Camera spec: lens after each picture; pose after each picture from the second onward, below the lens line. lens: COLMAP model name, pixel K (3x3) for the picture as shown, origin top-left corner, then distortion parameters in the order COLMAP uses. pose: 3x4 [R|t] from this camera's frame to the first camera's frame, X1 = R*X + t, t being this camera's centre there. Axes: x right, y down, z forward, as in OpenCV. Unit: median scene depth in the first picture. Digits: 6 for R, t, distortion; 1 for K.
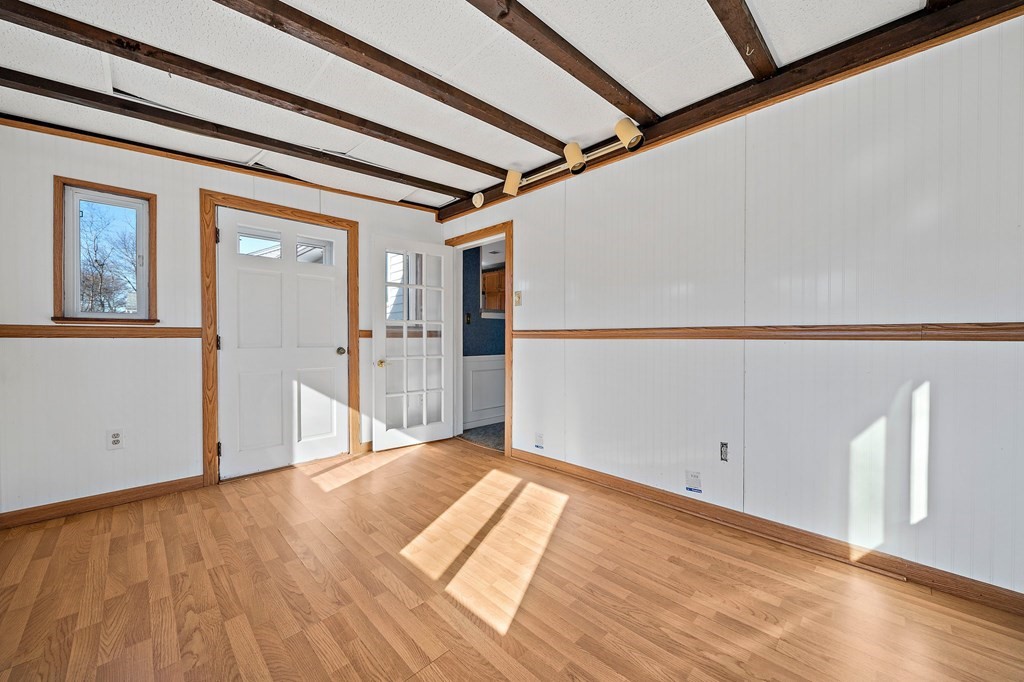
lens RADIAL K [[396.4, 0, 508.7], [0, 396.4, 340.1], [0, 0, 1]] dist [0.000917, 0.000127]
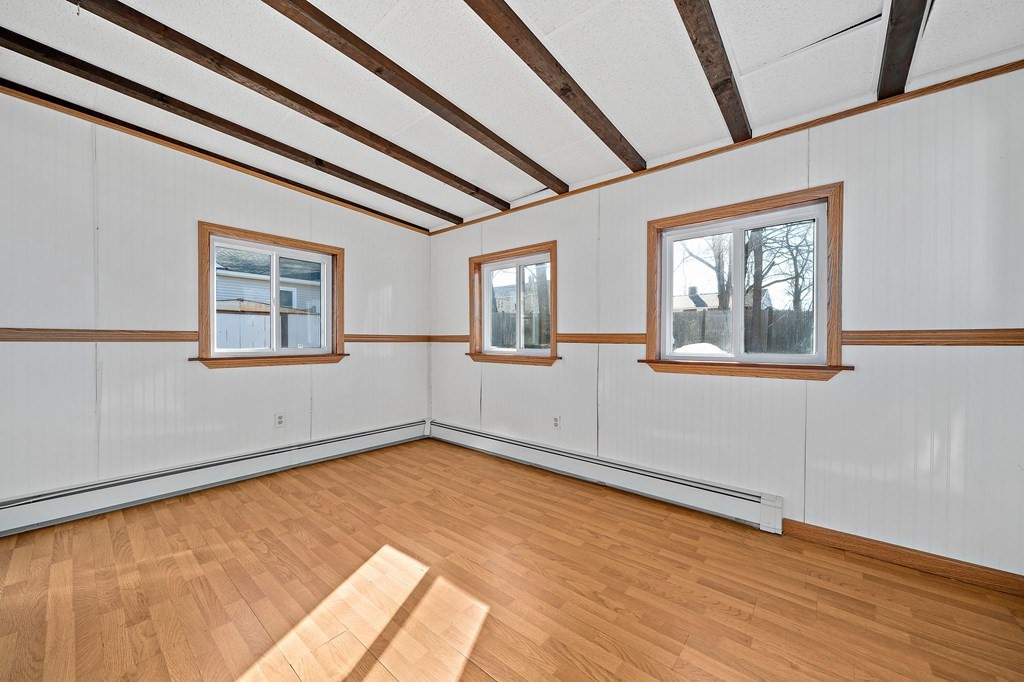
lens RADIAL K [[371.3, 0, 513.5], [0, 371.3, 344.2], [0, 0, 1]] dist [-0.001437, -0.000007]
pose [[-0.994431, -0.003102, -0.105343, -0.269778], [-0.004429, 0.999914, 0.012370, -0.011928], [0.105296, 0.012767, -0.994359, 1.938242]]
